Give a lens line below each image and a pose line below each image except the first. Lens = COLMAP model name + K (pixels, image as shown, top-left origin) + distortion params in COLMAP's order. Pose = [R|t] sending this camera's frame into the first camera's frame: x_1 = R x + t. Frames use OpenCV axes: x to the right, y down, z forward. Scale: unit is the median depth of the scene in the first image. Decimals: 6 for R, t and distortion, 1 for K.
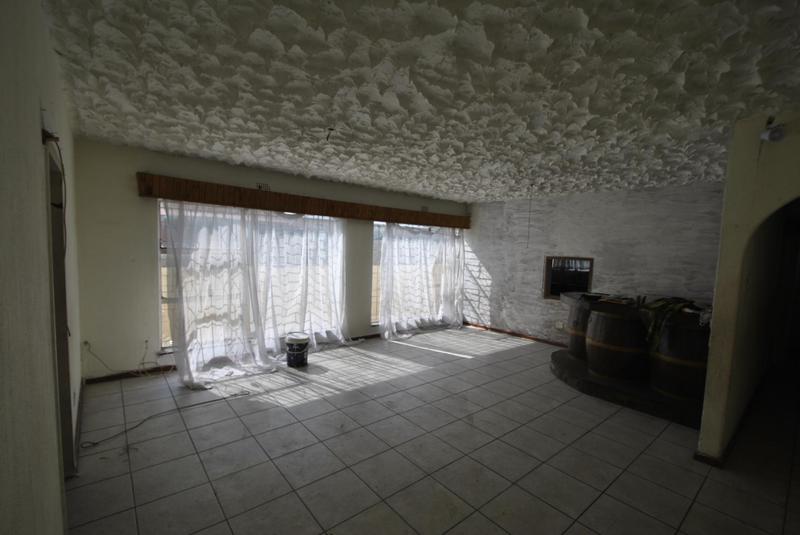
lens RADIAL K [[350.8, 0, 390.1], [0, 350.8, 277.1], [0, 0, 1]] dist [0.013863, -0.015626]
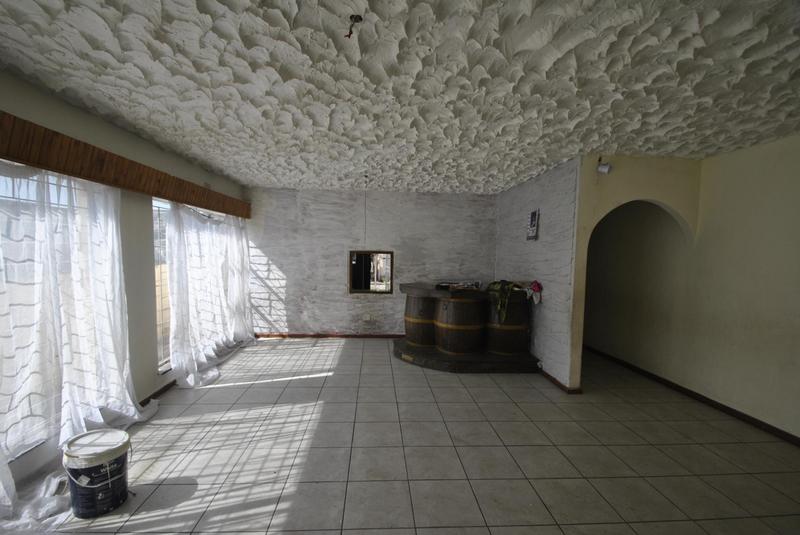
lens RADIAL K [[350.8, 0, 390.1], [0, 350.8, 277.1], [0, 0, 1]] dist [0.013863, -0.015626]
pose [[0.594147, -0.083896, 0.799970, -0.280092], [0.068409, 0.996213, 0.053669, -0.030084], [-0.801443, 0.022838, 0.597636, 0.315449]]
